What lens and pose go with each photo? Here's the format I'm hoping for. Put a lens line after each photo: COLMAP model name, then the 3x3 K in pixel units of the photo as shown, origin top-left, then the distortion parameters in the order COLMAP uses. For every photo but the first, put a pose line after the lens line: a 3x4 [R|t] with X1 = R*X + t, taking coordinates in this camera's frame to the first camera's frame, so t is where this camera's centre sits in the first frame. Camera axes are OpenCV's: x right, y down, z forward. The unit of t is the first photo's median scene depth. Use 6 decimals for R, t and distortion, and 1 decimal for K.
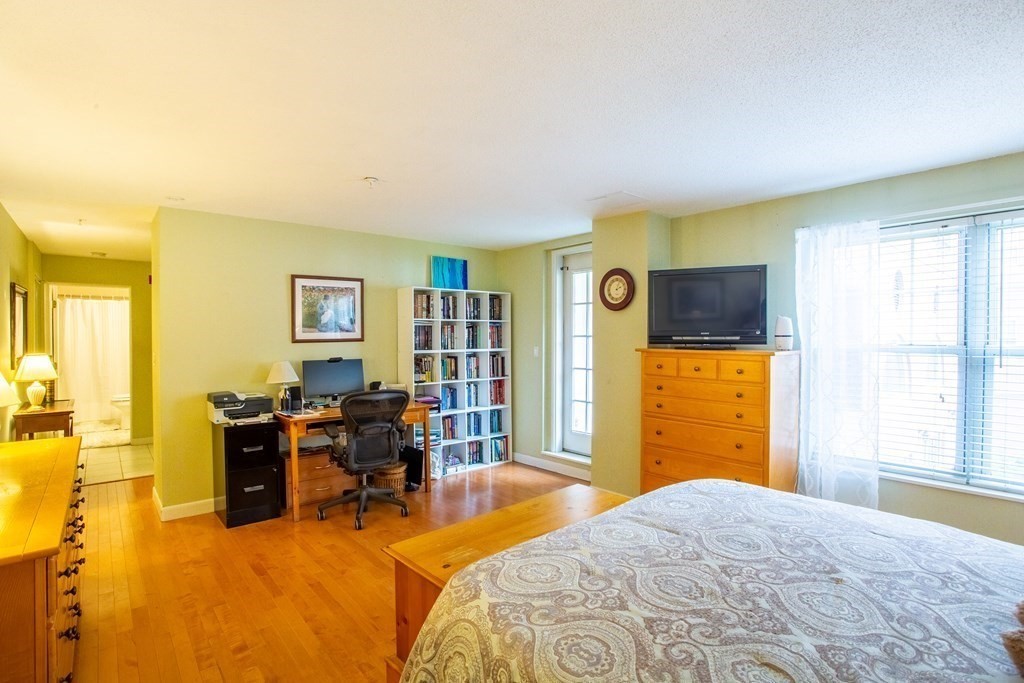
lens RADIAL K [[500.4, 0, 507.0], [0, 500.4, 345.9], [0, 0, 1]] dist [-0.066397, 0.020822]
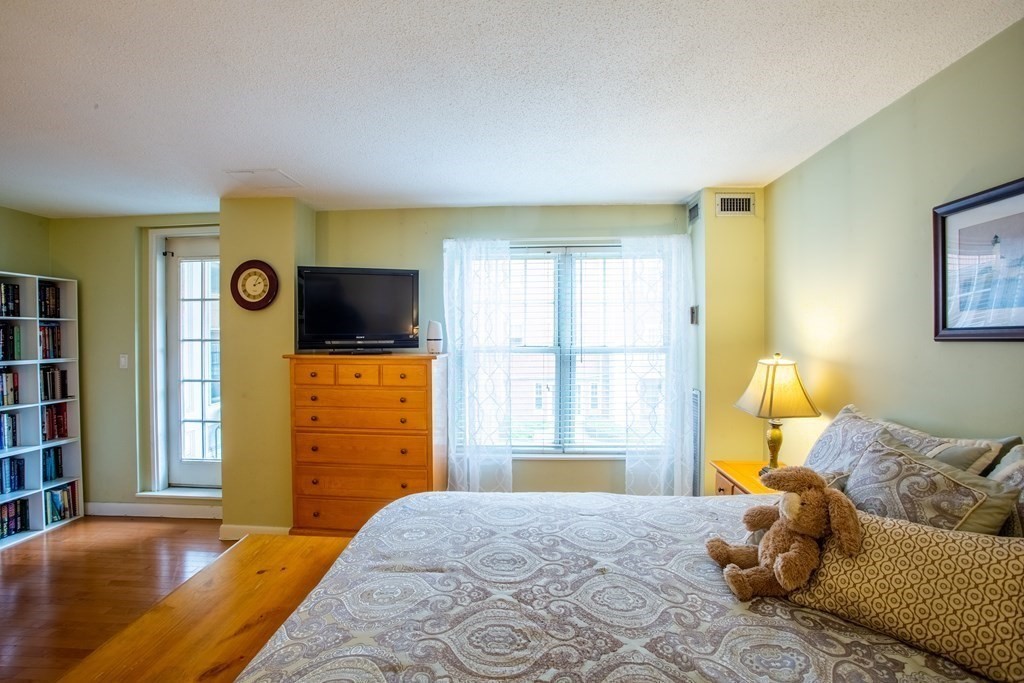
lens RADIAL K [[500.4, 0, 520.6], [0, 500.4, 342.1], [0, 0, 1]] dist [-0.066397, 0.020822]
pose [[0.695198, -0.009037, 0.718762, -0.084874], [0.017251, 0.999843, -0.004115, -0.007820], [-0.718611, 0.015260, 0.695244, 0.137204]]
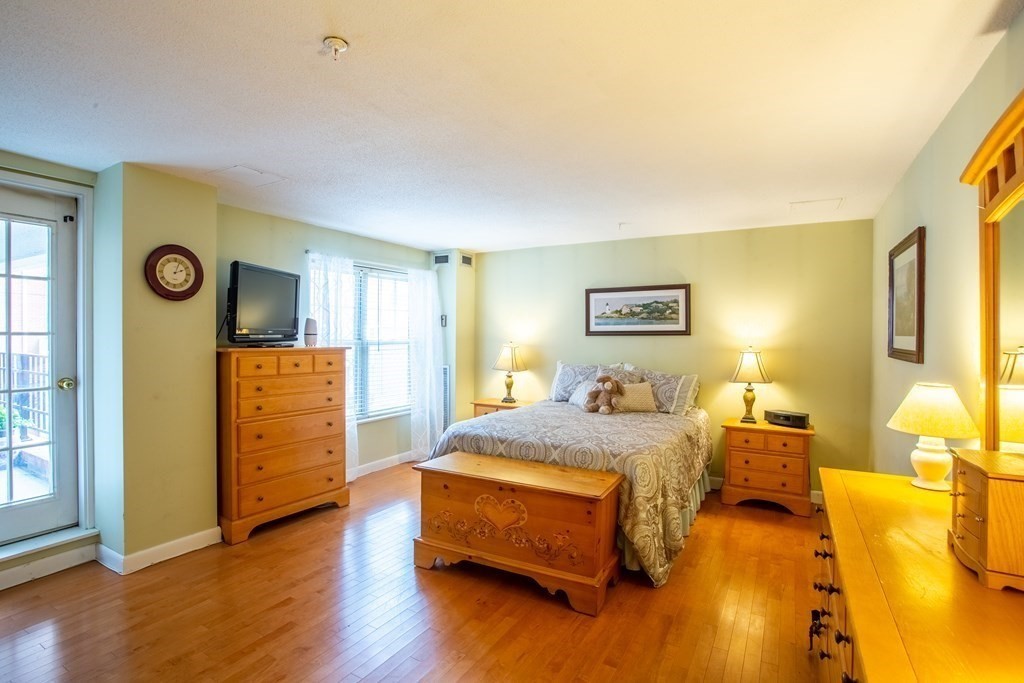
lens RADIAL K [[500.4, 0, 511.0], [0, 500.4, 341.7], [0, 0, 1]] dist [-0.066397, 0.020822]
pose [[-0.344185, -0.006103, 0.938882, -0.863553], [0.024278, 0.999587, 0.015398, -0.008944], [-0.938588, 0.028094, -0.343894, 1.026613]]
